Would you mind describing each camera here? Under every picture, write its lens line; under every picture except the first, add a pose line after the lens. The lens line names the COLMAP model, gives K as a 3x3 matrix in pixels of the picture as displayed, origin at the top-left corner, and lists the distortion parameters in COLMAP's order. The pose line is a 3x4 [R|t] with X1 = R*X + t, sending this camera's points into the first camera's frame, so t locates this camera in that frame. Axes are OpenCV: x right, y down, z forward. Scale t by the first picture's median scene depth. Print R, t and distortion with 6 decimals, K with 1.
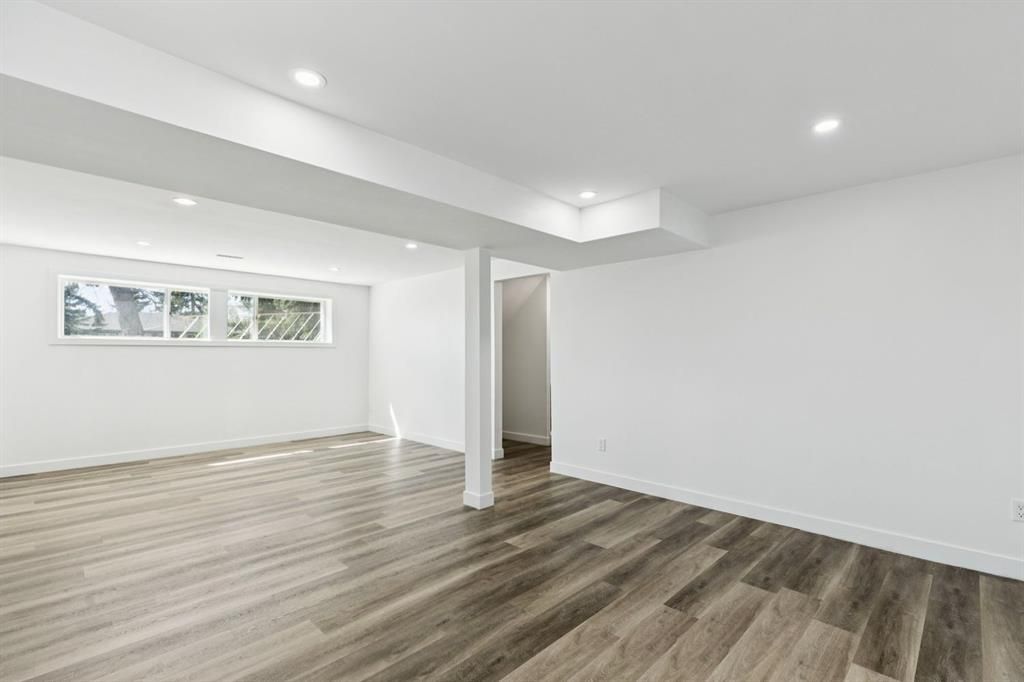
lens RADIAL K [[450.2, 0, 511.7], [0, 450.2, 339.2], [0, 0, 1]] dist [0.007163, -0.000578]
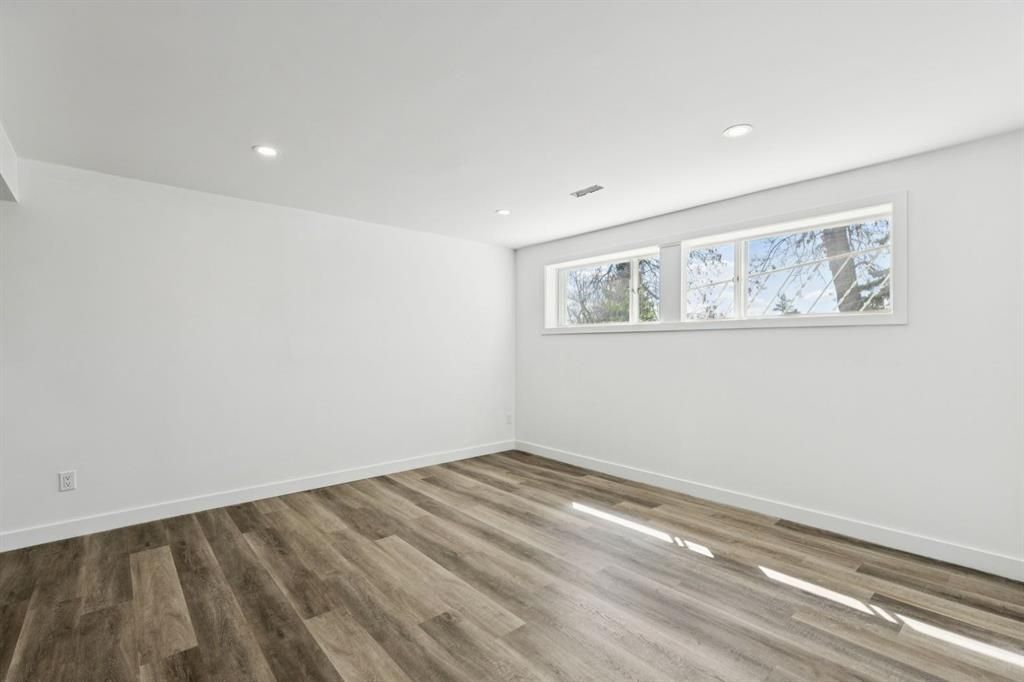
lens RADIAL K [[464.3, 0, 506.5], [0, 464.3, 352.2], [0, 0, 1]] dist [0.002394, 0.000050]
pose [[-0.064406, 0.017039, -0.997778, 0.070193], [0.037093, 0.999204, 0.014669, 0.051413], [0.997234, -0.036066, -0.064987, 1.520897]]
